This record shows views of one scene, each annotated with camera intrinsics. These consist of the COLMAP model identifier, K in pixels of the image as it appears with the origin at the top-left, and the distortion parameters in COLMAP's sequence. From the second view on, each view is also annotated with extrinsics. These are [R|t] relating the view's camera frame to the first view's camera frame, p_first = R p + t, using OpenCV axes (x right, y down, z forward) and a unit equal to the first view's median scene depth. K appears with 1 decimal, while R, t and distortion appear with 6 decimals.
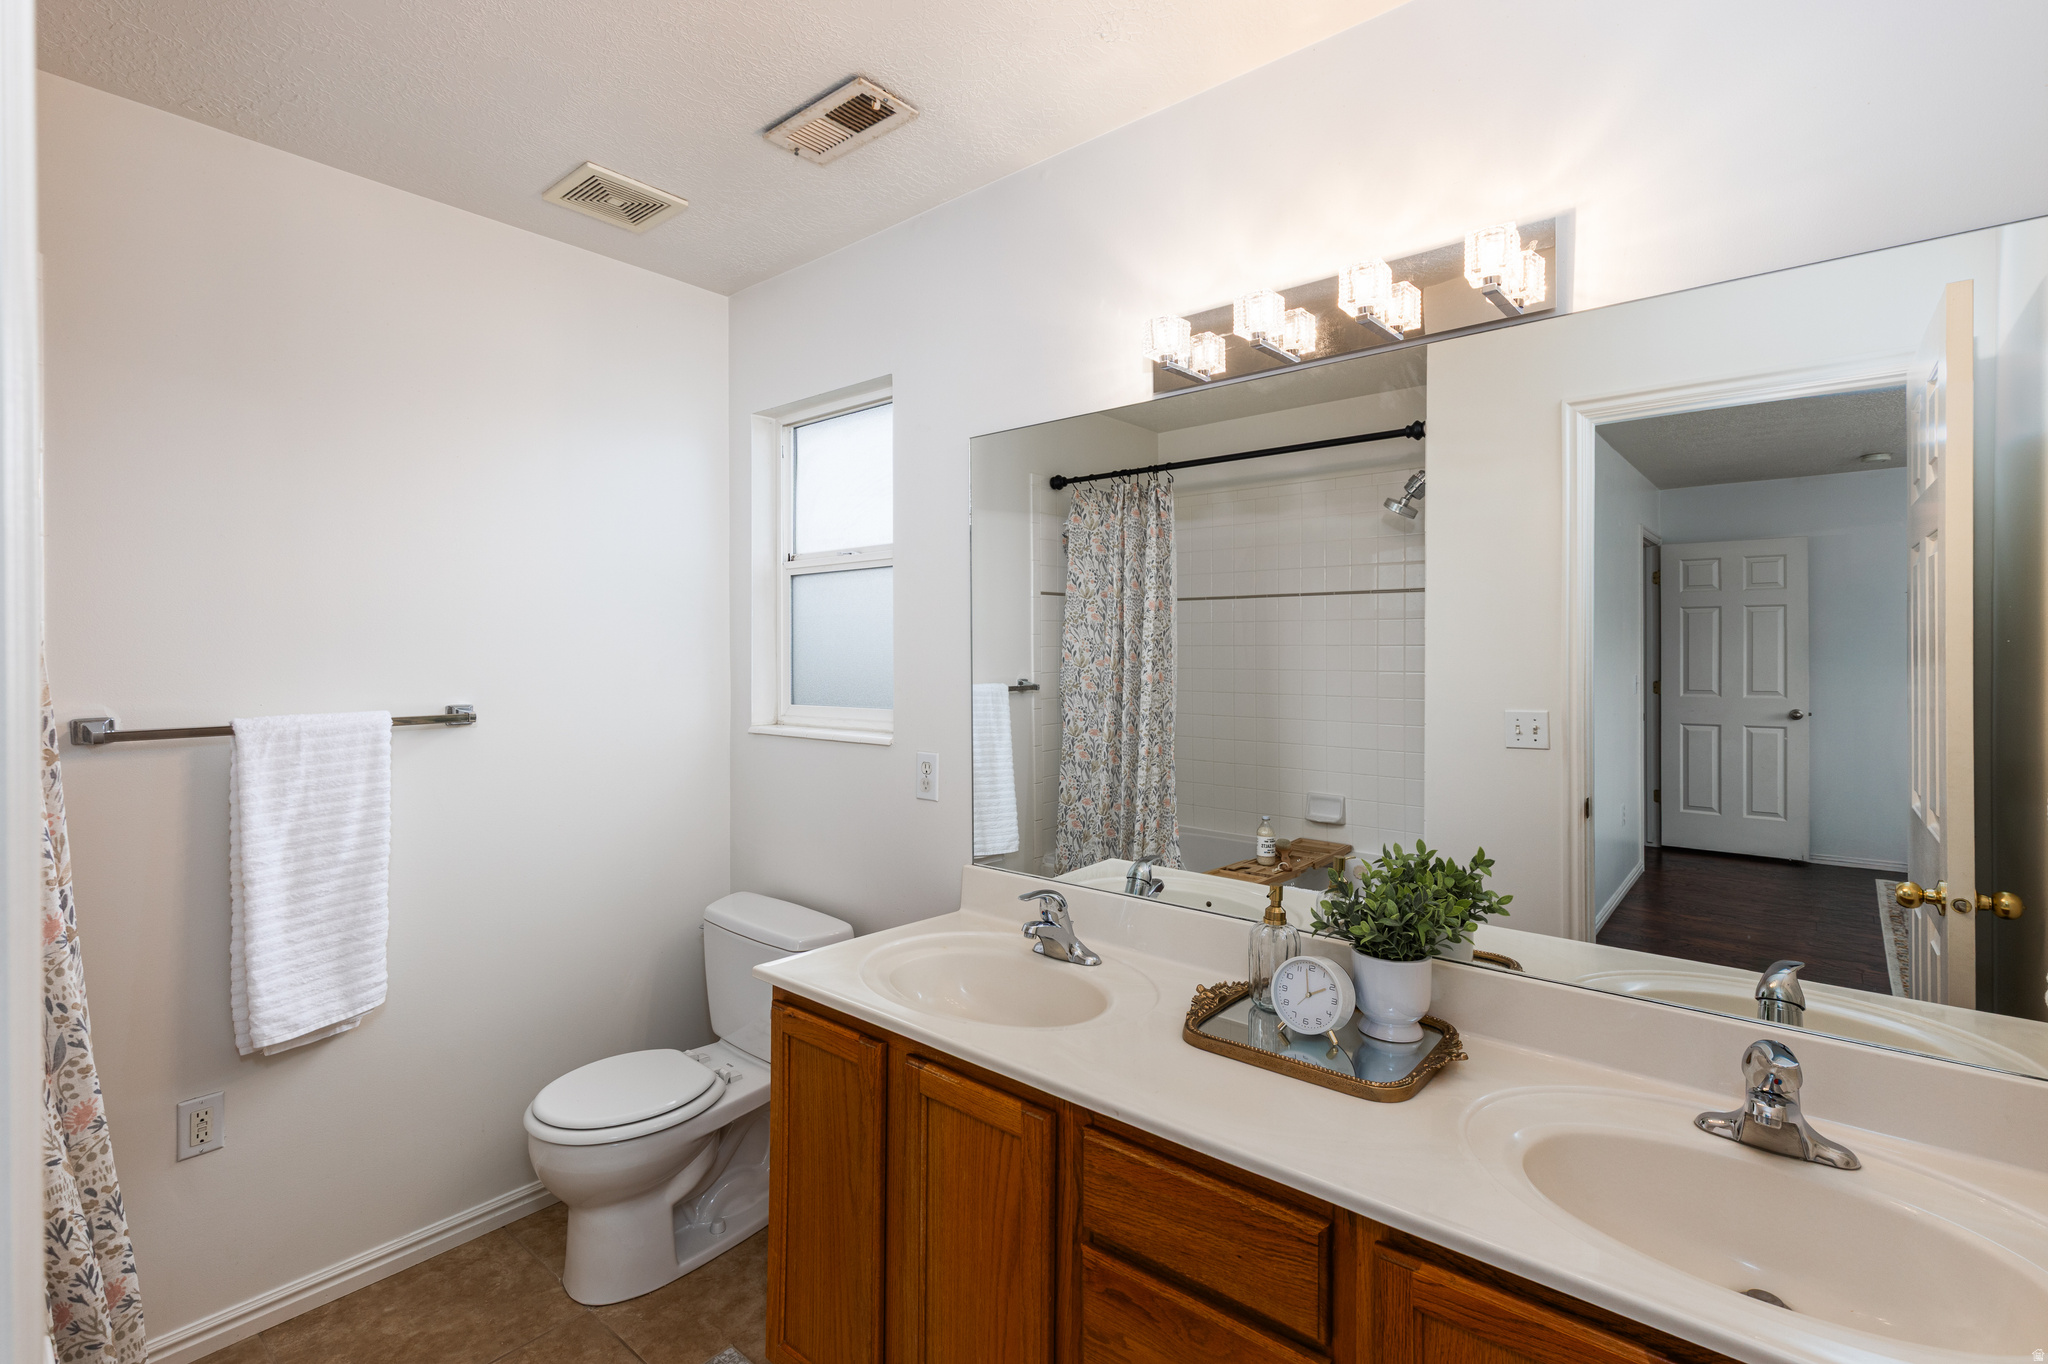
lens RADIAL K [[933.6, 0, 1020.6], [0, 933.6, 673.8], [0, 0, 1]] dist [0.002000, -0.000159]
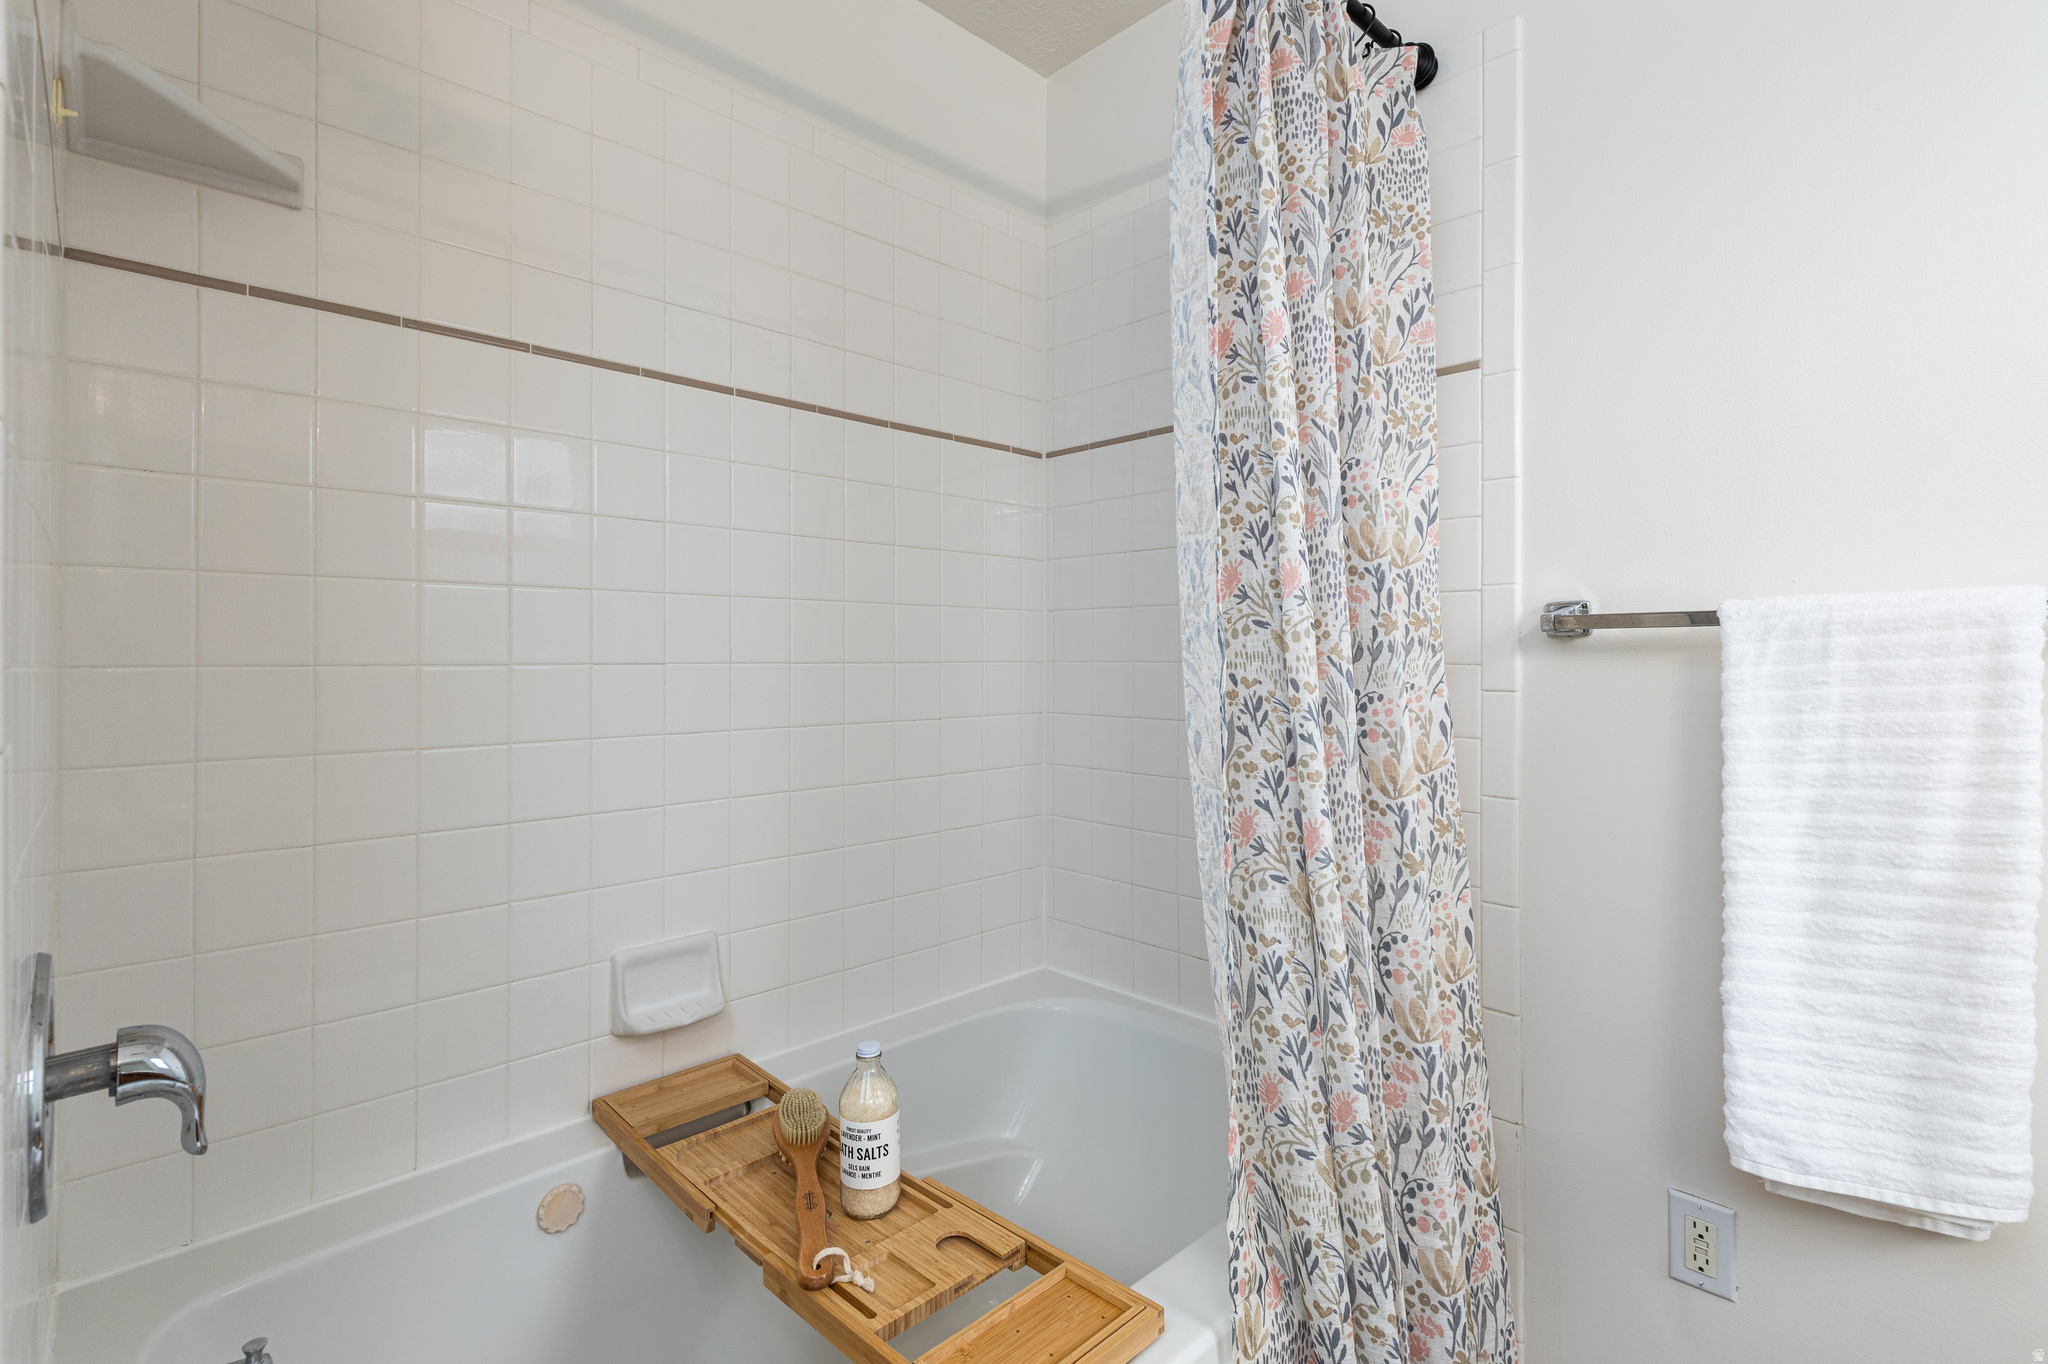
lens RADIAL K [[958.7, 0, 1023.4], [0, 958.7, 643.7], [0, 0, 1]] dist [0.001429, -0.000132]
pose [[-0.099195, -0.011903, -0.994997, -0.172141], [-0.023913, 0.999668, -0.009575, 0.090119], [0.994781, 0.022844, -0.099447, 0.588641]]
